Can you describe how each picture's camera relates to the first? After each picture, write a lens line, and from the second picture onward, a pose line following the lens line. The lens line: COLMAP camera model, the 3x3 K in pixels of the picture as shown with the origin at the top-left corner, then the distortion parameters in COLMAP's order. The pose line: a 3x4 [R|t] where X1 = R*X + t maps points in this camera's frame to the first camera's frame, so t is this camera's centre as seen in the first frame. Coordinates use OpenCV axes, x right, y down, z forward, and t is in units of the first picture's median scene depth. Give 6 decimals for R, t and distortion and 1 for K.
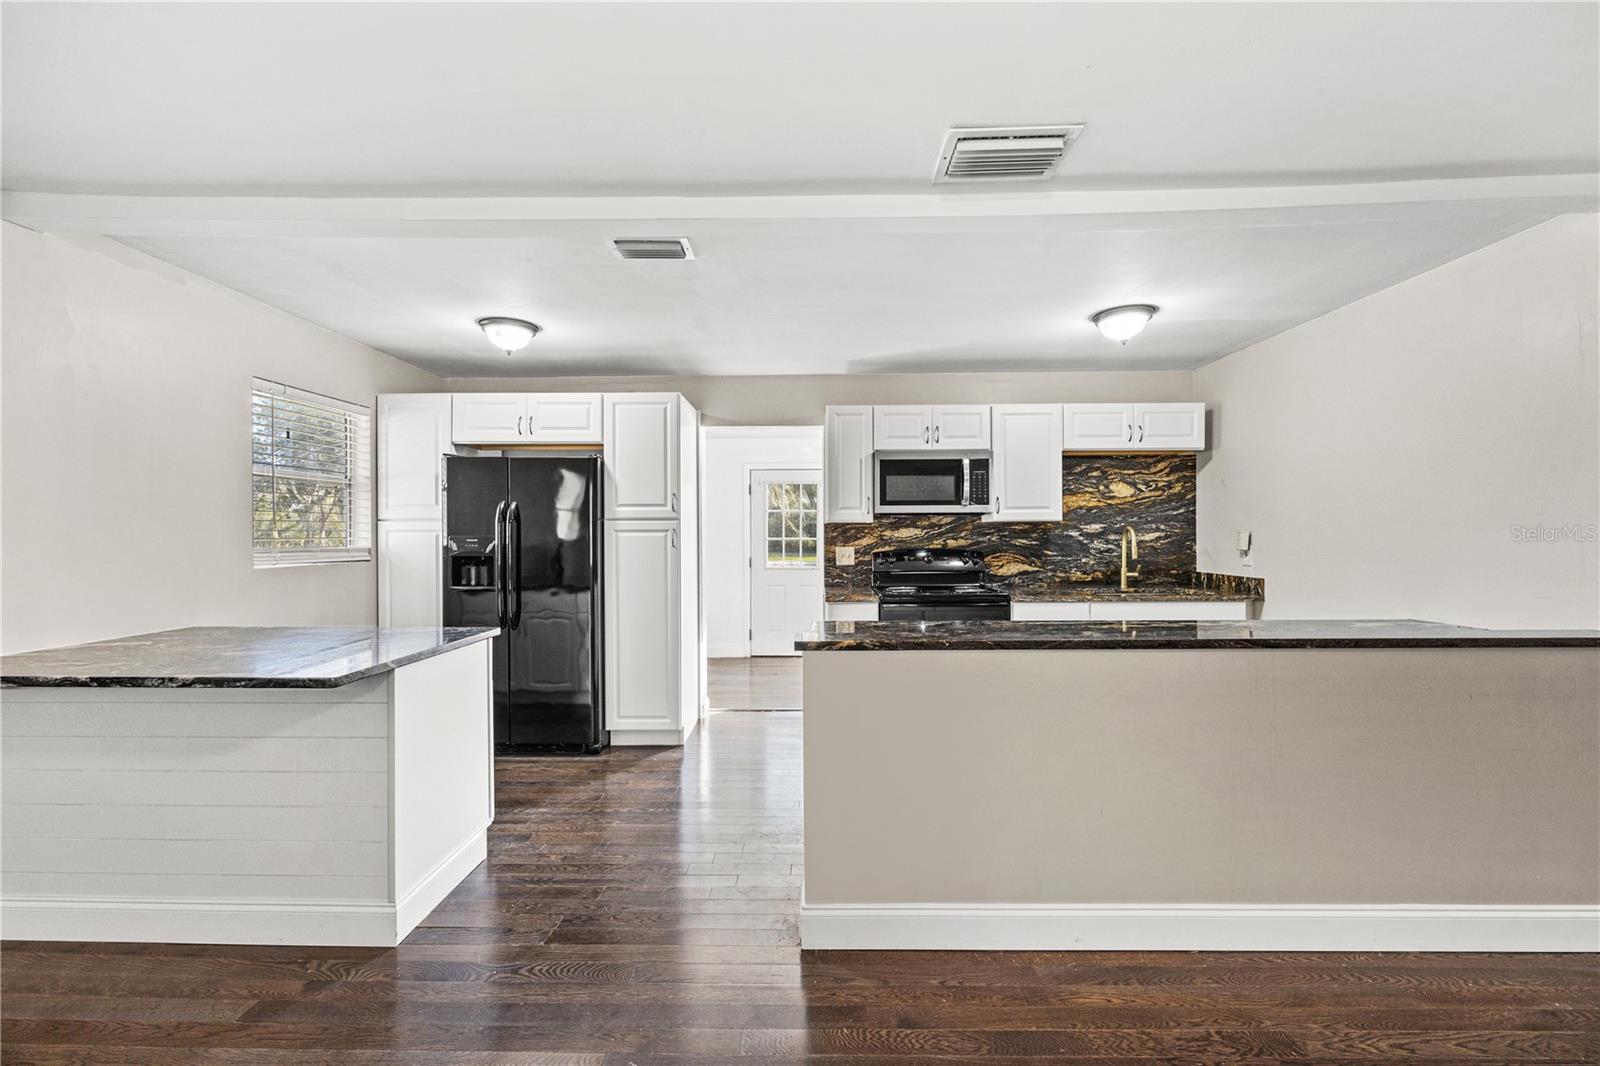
lens RADIAL K [[647.8, 0, 800.0], [0, 647.8, 533.0], [0, 0, 1]] dist [0.000708, 0.000087]
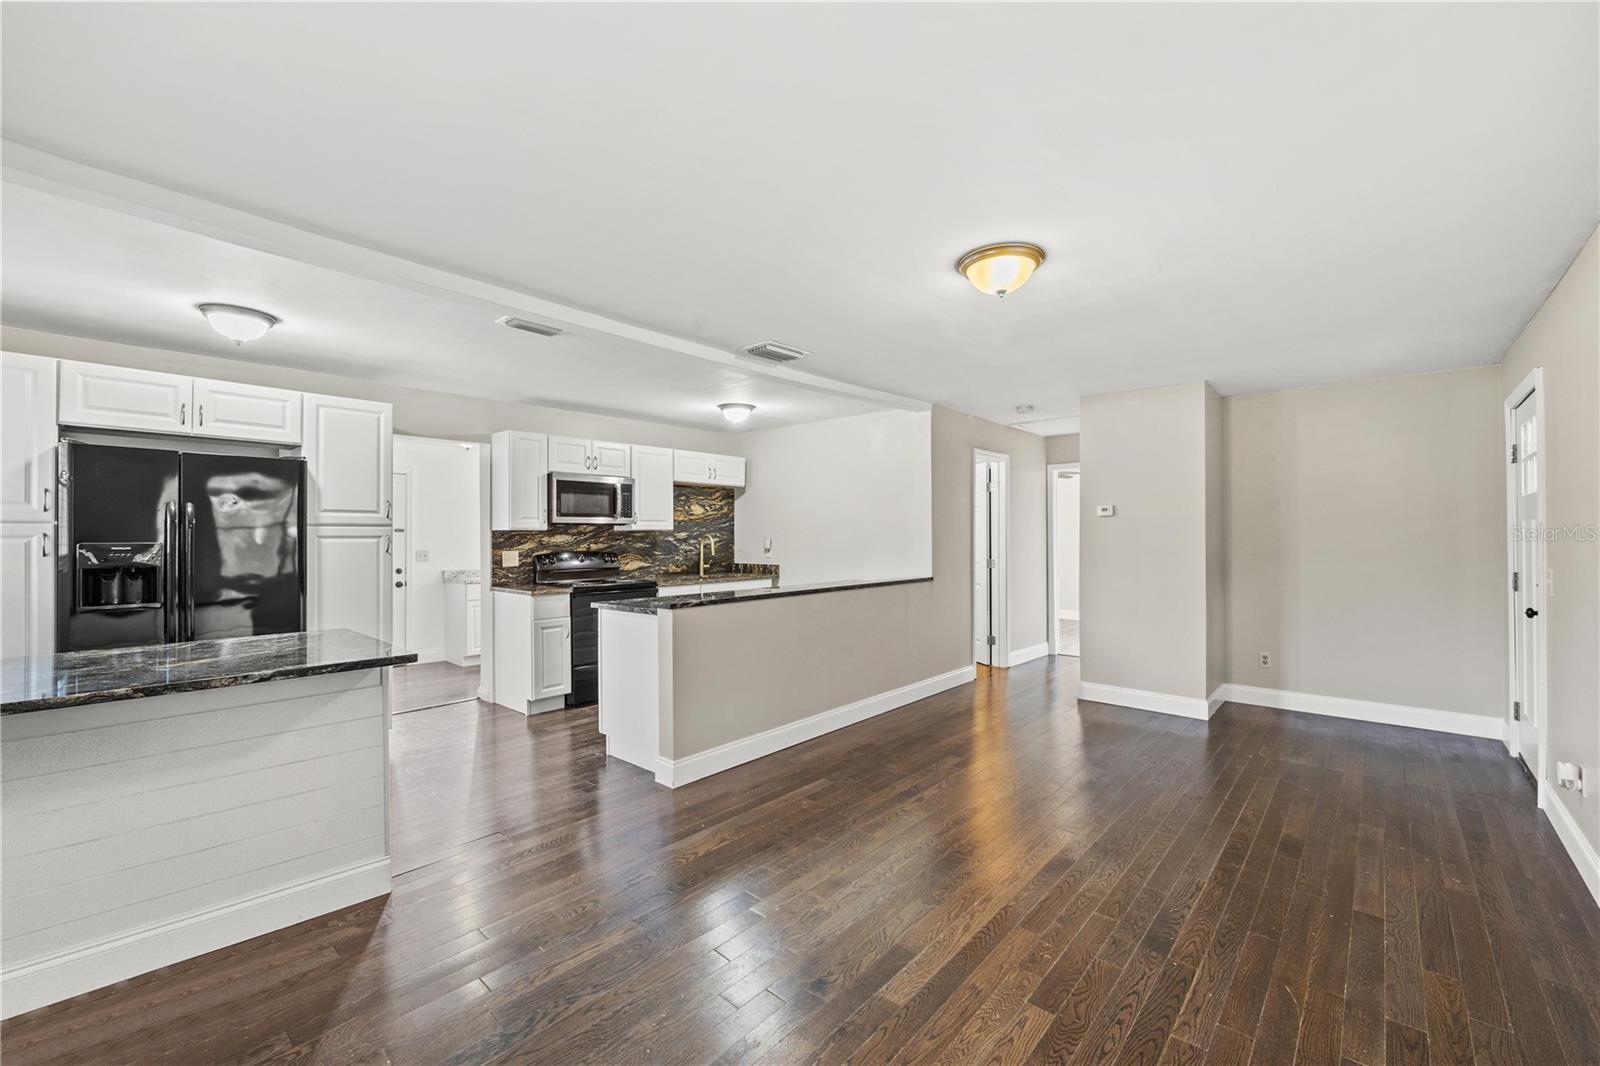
lens RADIAL K [[651.7, 0, 800.0], [0, 651.7, 533.0], [0, 0, 1]] dist [-0.000133, 0.000007]
pose [[0.653550, 0.005505, 0.756864, -0.490825], [0.001966, 0.999958, -0.008971, 0.000994], [-0.756881, 0.007351, 0.653511, -0.158517]]
